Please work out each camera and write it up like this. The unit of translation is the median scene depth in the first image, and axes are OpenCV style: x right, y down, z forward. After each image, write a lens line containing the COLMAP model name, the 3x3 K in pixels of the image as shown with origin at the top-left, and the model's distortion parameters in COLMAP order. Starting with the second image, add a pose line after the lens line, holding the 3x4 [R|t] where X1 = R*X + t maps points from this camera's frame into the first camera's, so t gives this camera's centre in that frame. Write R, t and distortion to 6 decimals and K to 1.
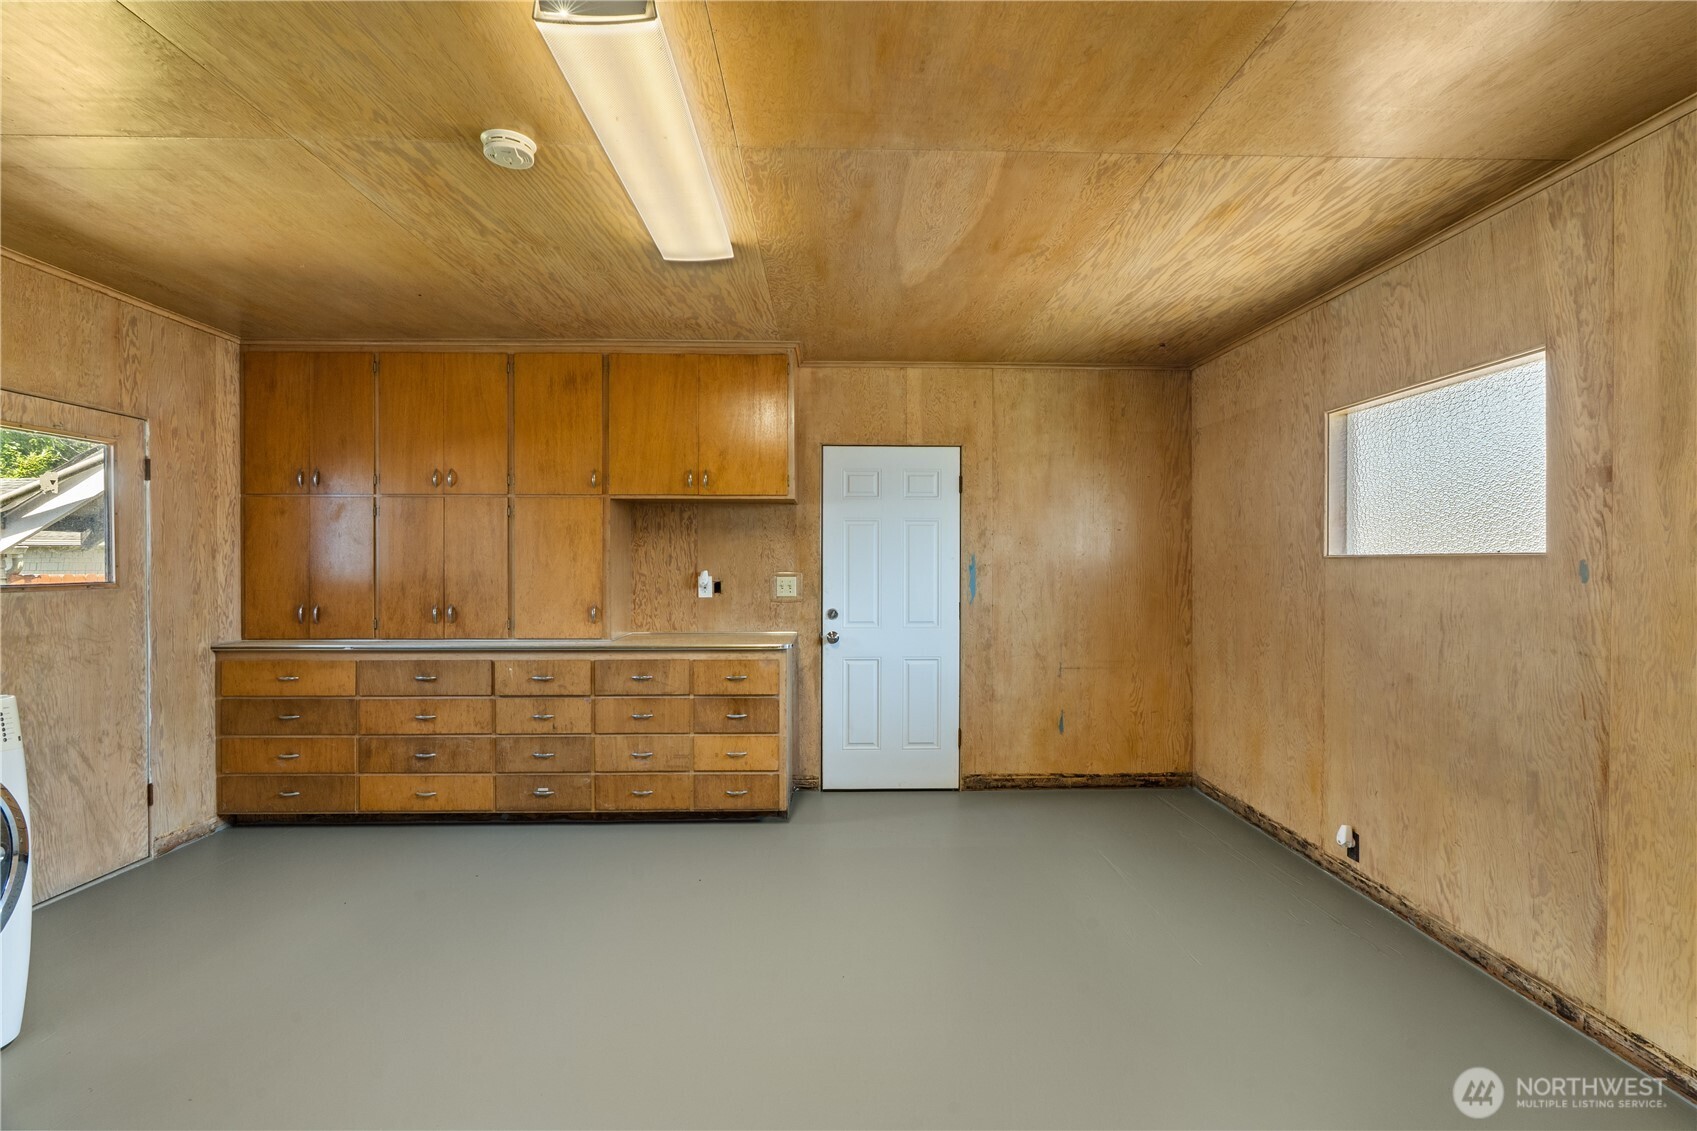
lens RADIAL K [[773.6, 0, 846.9], [0, 773.6, 568.0], [0, 0, 1]] dist [-0.004436, -0.000140]
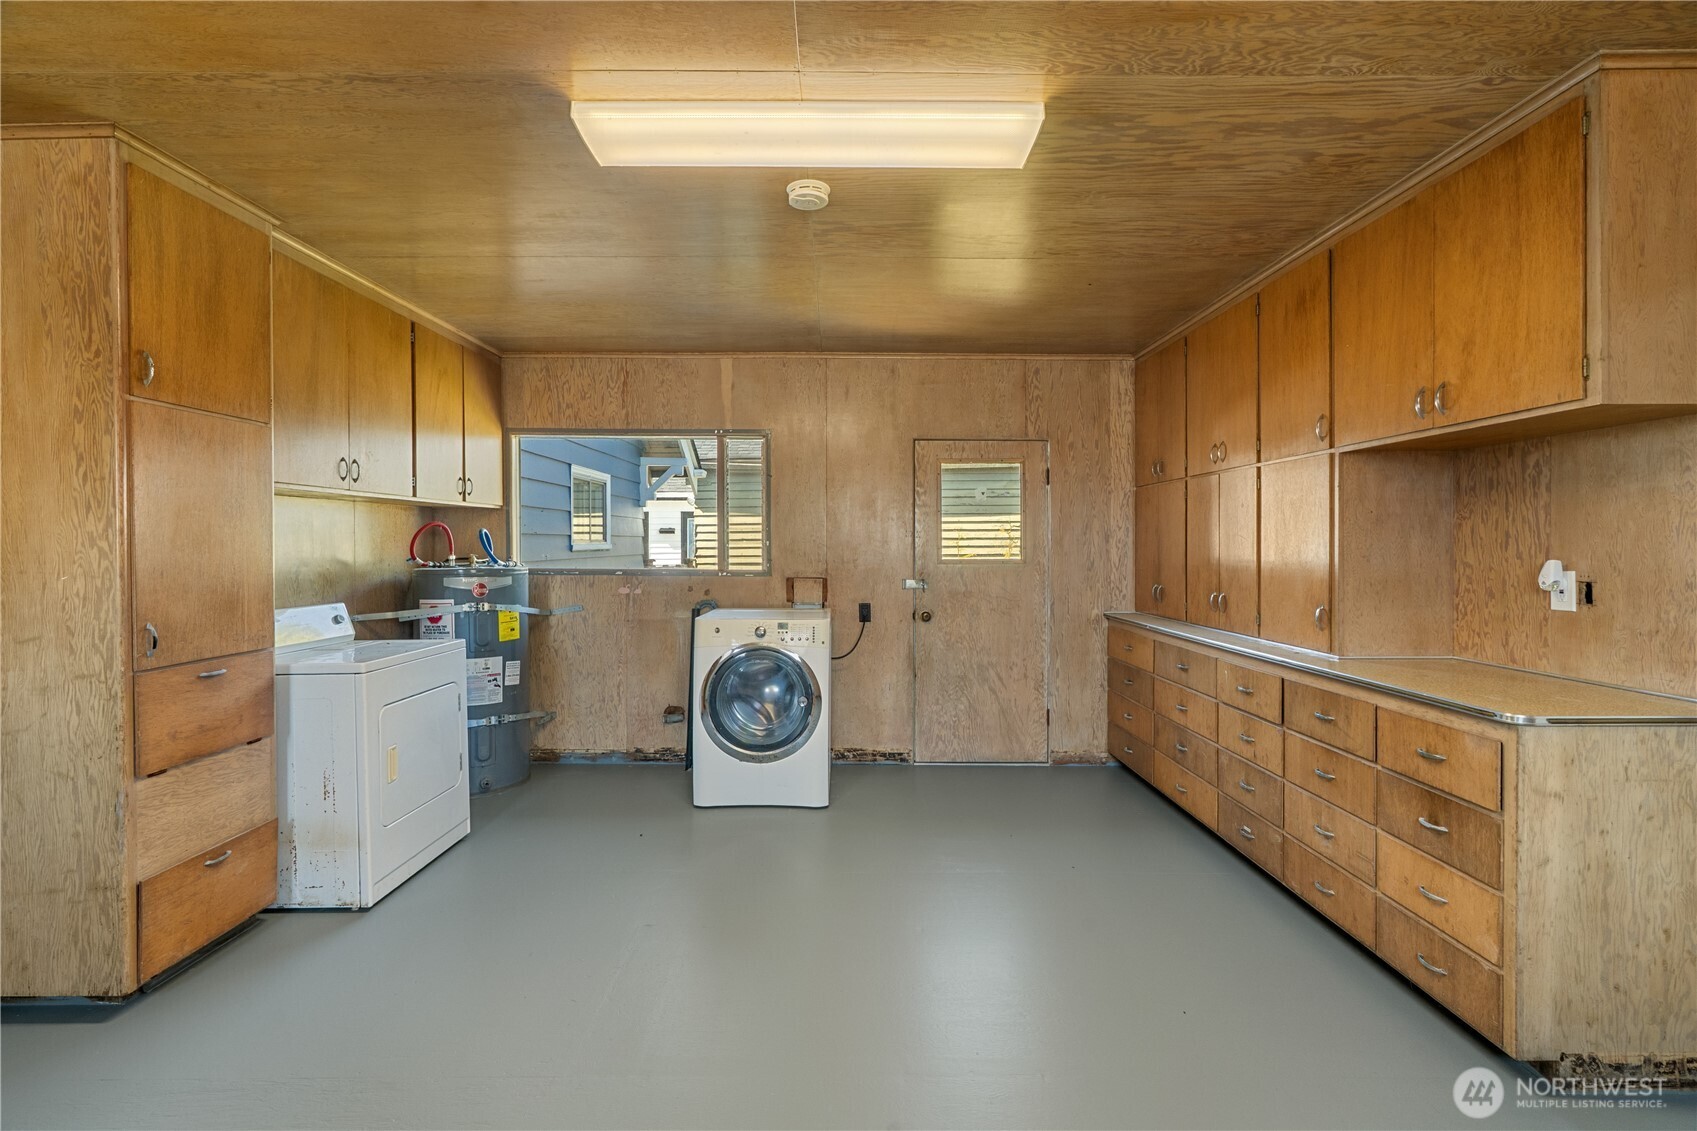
lens RADIAL K [[773.6, 0, 846.4], [0, 773.6, 552.3], [0, 0, 1]] dist [-0.004436, -0.000140]
pose [[-0.016625, 0.007857, -0.999831, 0.413249], [-0.006592, 0.999947, 0.007967, -0.003656], [0.999840, 0.006724, -0.016572, 0.600181]]
